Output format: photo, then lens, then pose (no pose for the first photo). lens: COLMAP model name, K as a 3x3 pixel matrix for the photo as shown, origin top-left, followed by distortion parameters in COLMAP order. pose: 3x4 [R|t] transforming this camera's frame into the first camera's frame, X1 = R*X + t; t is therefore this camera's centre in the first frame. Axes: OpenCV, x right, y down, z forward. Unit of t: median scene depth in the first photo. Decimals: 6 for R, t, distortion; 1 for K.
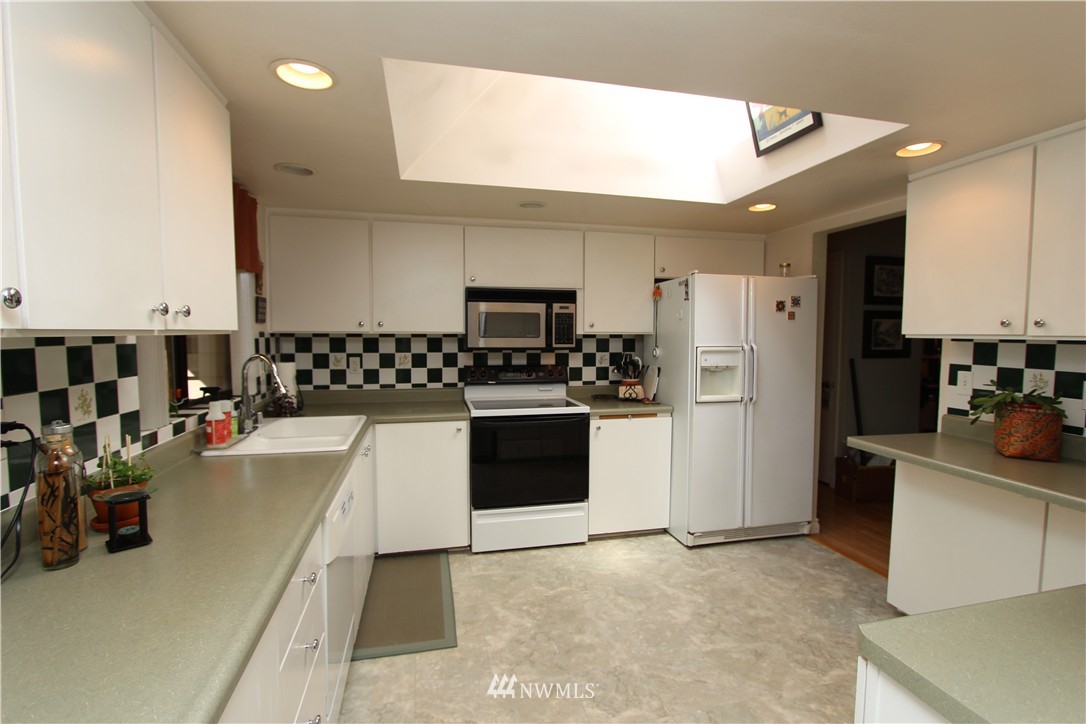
lens RADIAL K [[498.1, 0, 544.3], [0, 498.1, 382.5], [0, 0, 1]] dist [-0.009637, -0.000507]
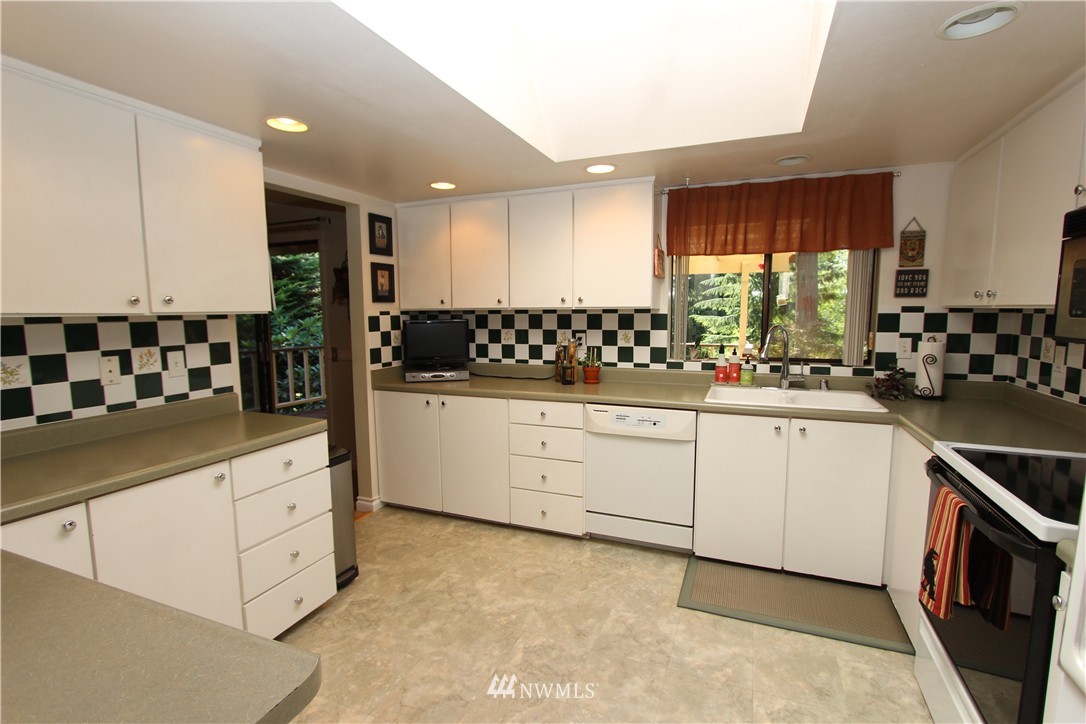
lens RADIAL K [[498.1, 0, 542.2], [0, 498.1, 362.1], [0, 0, 1]] dist [-0.009637, -0.000507]
pose [[-0.591831, 0.083823, -0.801692, 0.941997], [-0.072826, 0.984950, 0.156747, -0.143848], [0.802766, 0.151151, -0.576820, 1.543108]]
